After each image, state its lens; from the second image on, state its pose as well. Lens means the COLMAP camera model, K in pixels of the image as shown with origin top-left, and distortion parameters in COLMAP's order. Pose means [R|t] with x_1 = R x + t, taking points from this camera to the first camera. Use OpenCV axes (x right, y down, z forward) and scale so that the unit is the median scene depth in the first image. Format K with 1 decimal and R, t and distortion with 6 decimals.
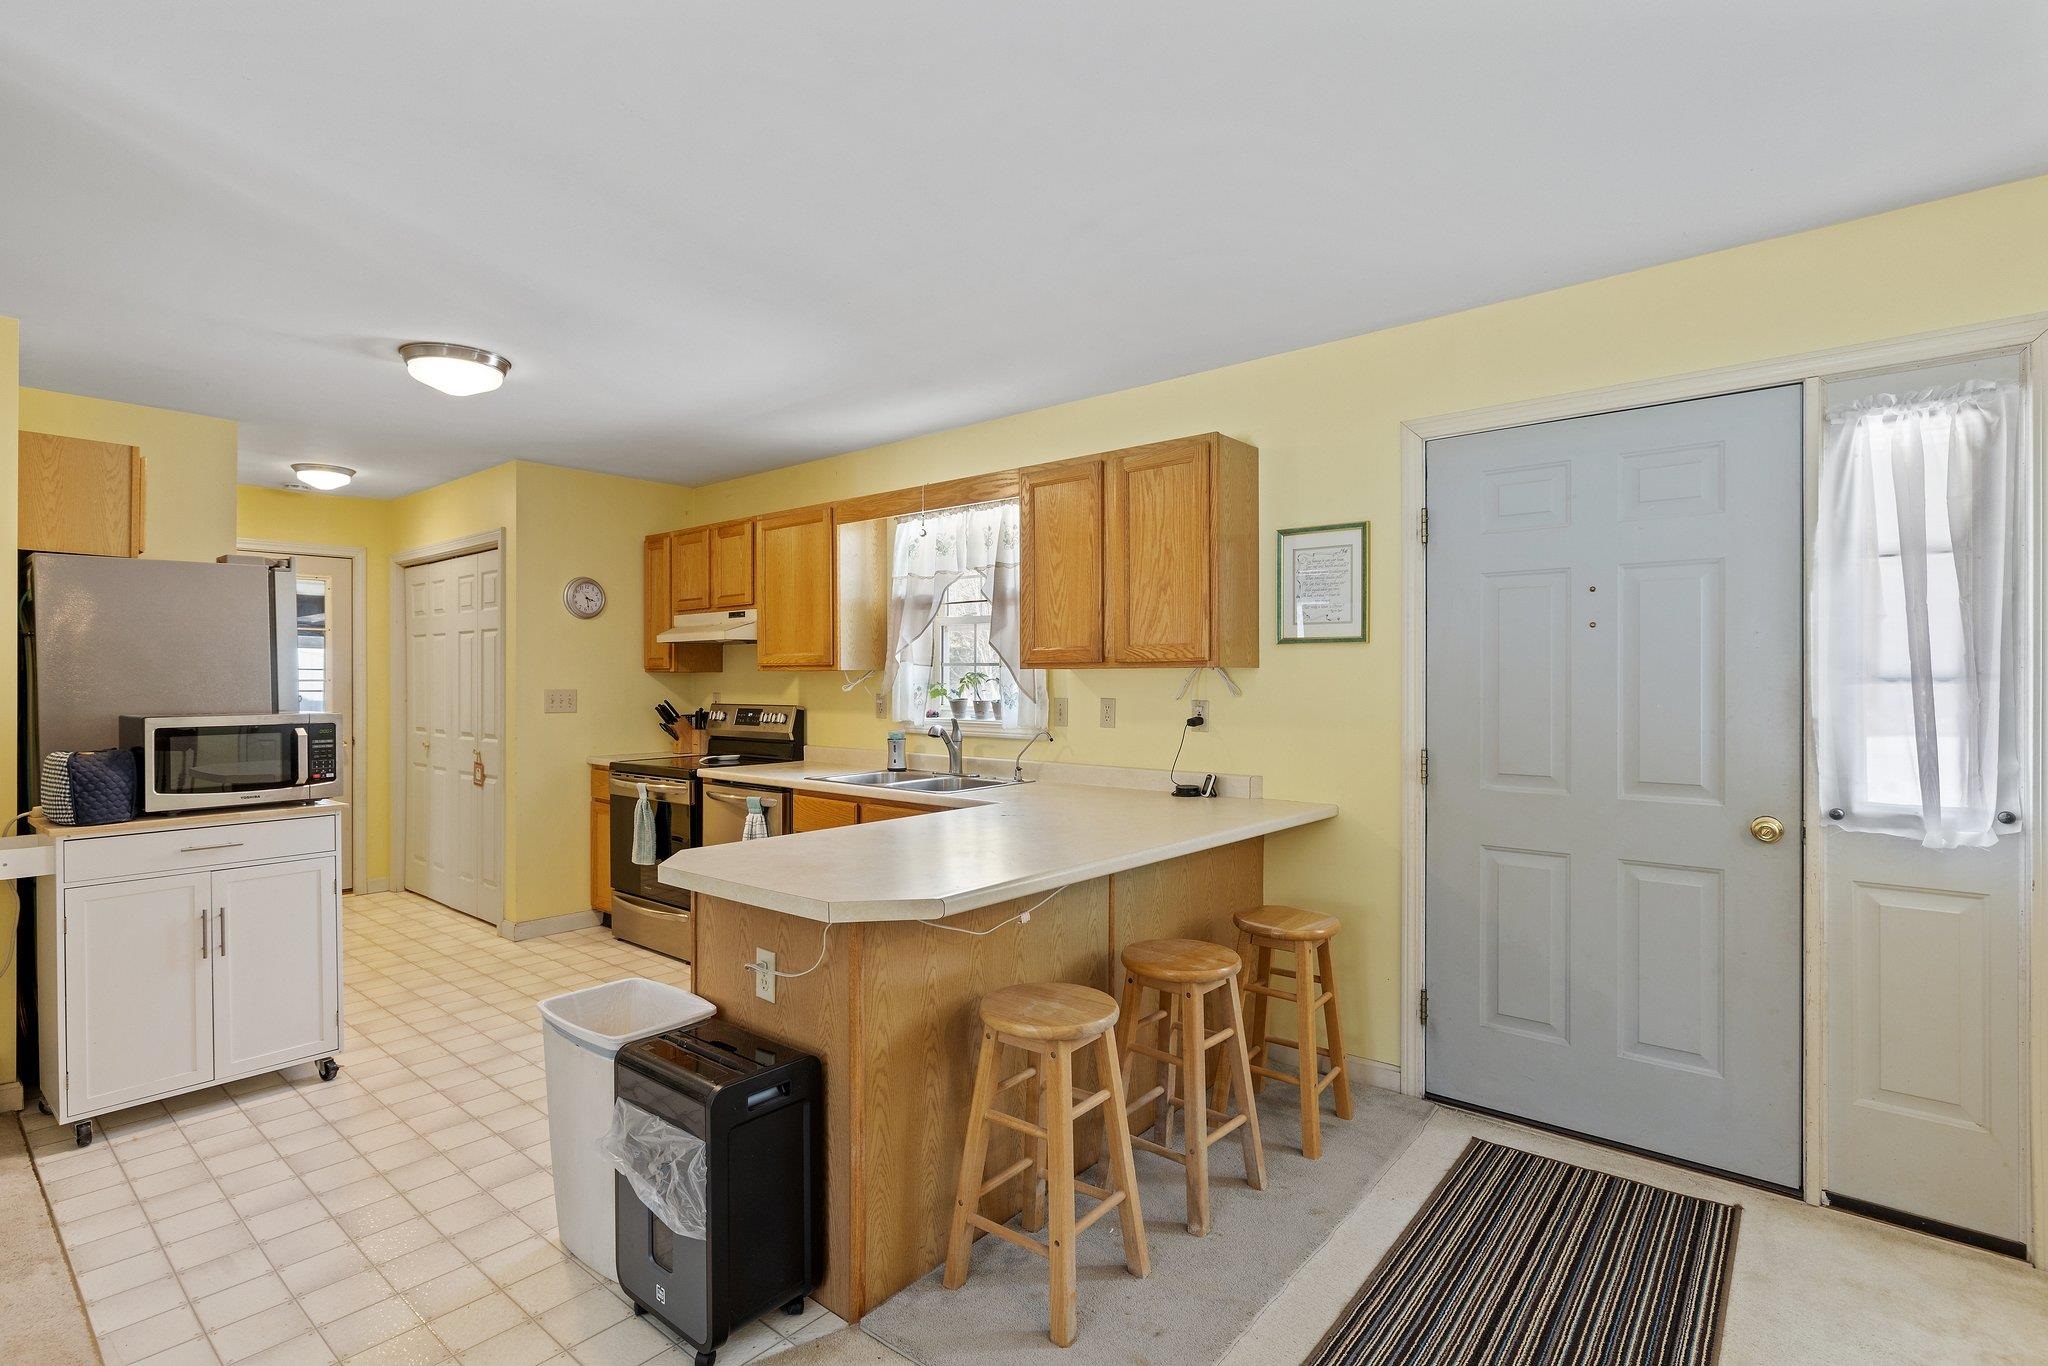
lens RADIAL K [[982.5, 0, 1024.0], [0, 982.5, 683.0], [0, 0, 1]] dist [-0.001859, -0.000108]
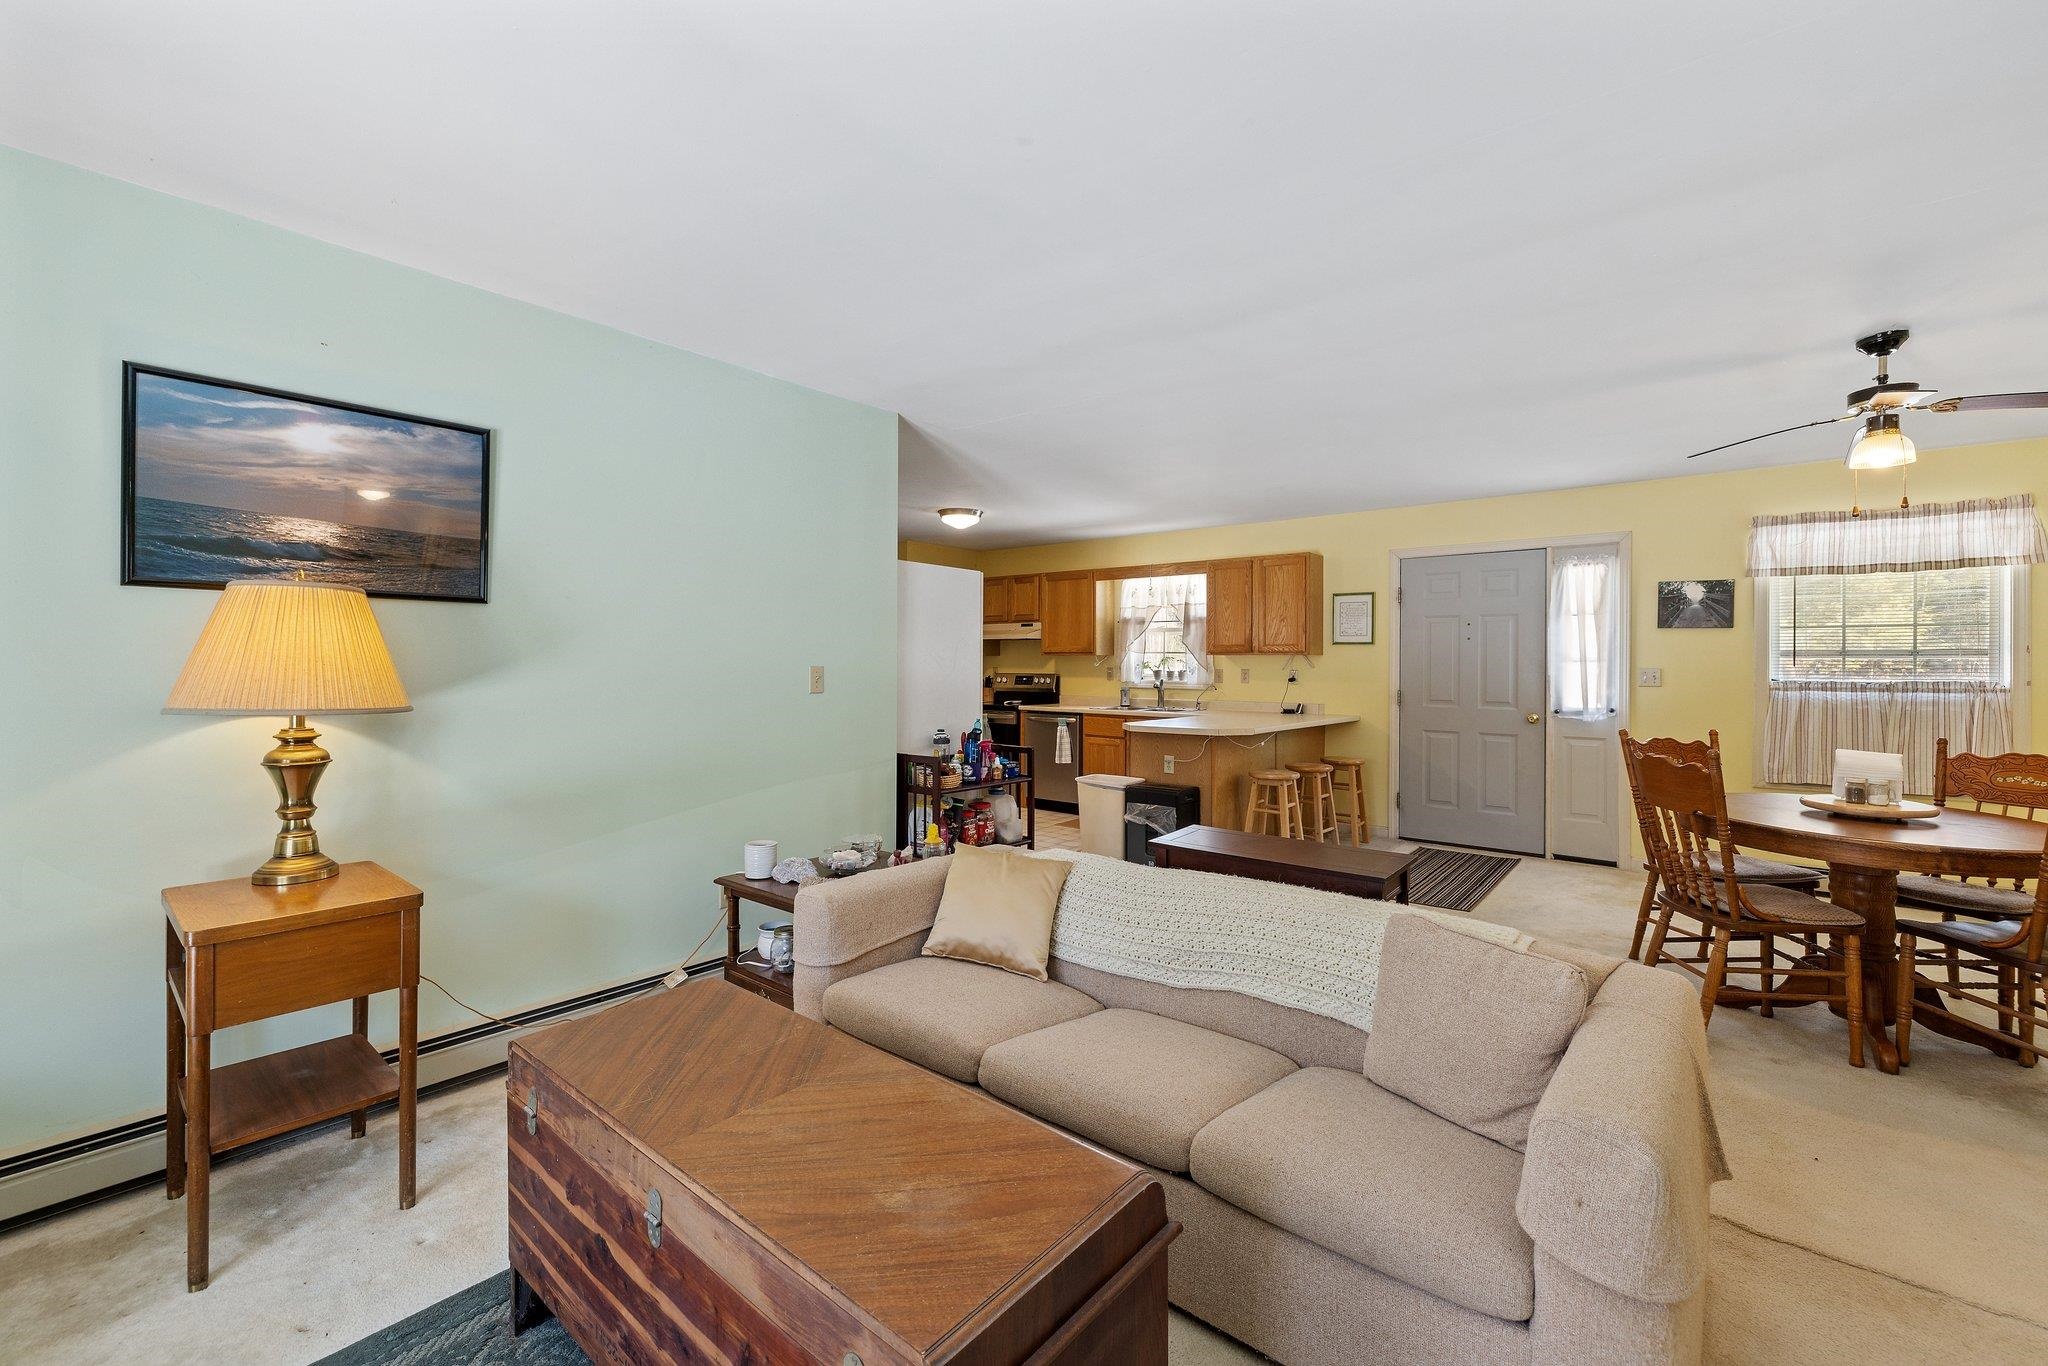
lens RADIAL K [[842.5, 0, 1027.2], [0, 842.5, 665.6], [0, 0, 1]] dist [-0.001471, -0.000281]
pose [[0.999989, 0.004031, -0.002445, -0.390737], [-0.004028, 0.999991, 0.001391, 0.007334], [0.002450, -0.001381, 0.999996, -0.832403]]
